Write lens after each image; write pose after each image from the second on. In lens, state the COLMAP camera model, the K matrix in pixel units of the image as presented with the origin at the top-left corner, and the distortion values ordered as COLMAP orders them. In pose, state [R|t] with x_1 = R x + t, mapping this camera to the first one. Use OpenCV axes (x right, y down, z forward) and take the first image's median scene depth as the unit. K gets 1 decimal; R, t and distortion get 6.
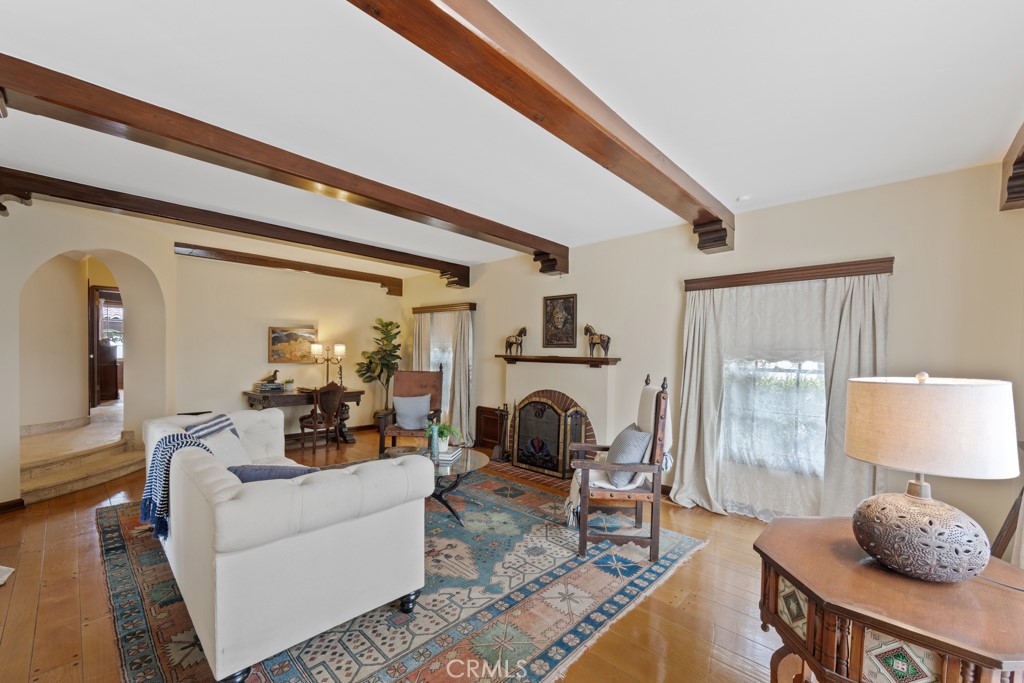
lens RADIAL K [[415.6, 0, 514.9], [0, 415.6, 369.9], [0, 0, 1]] dist [-0.000197, -0.000030]
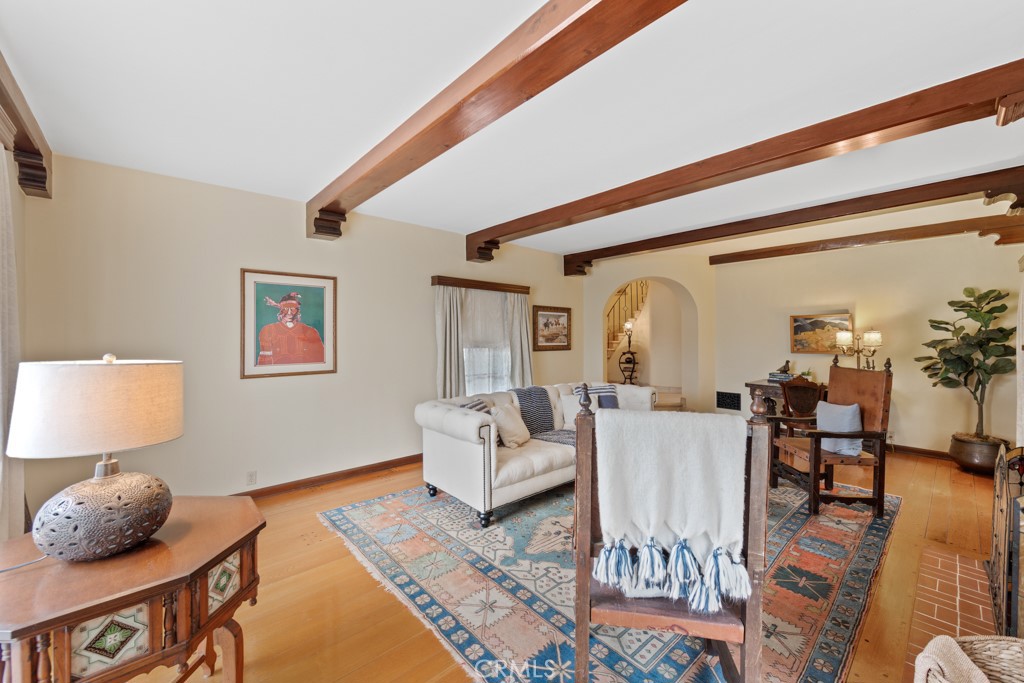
lens RADIAL K [[404.6, 0, 516.4], [0, 404.6, 335.4], [0, 0, 1]] dist [-0.002647, -0.000159]
pose [[-0.083393, -0.021534, -0.996284, 0.485312], [-0.044498, 0.998850, -0.017865, -0.015033], [0.995523, 0.042843, -0.084255, 0.532338]]
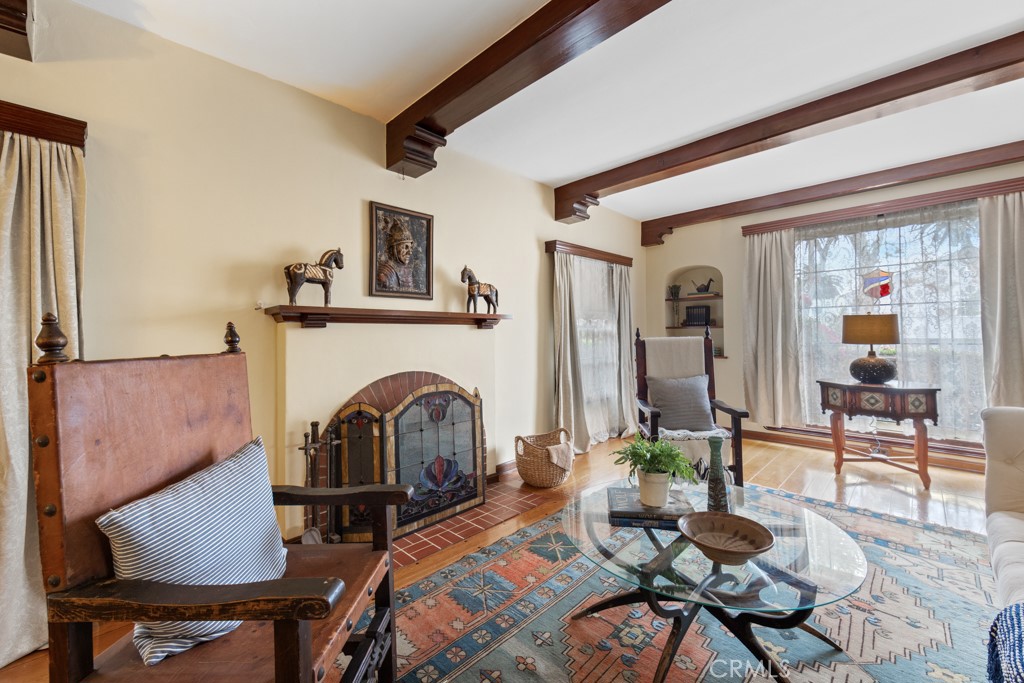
lens RADIAL K [[413.3, 0, 514.1], [0, 413.3, 324.5], [0, 0, 1]] dist [-0.001365, -0.000146]
pose [[0.023089, 0.011417, 0.999668, -0.479144], [0.054255, 0.998447, -0.012656, -0.000252], [-0.998260, 0.054529, 0.022434, 0.854504]]
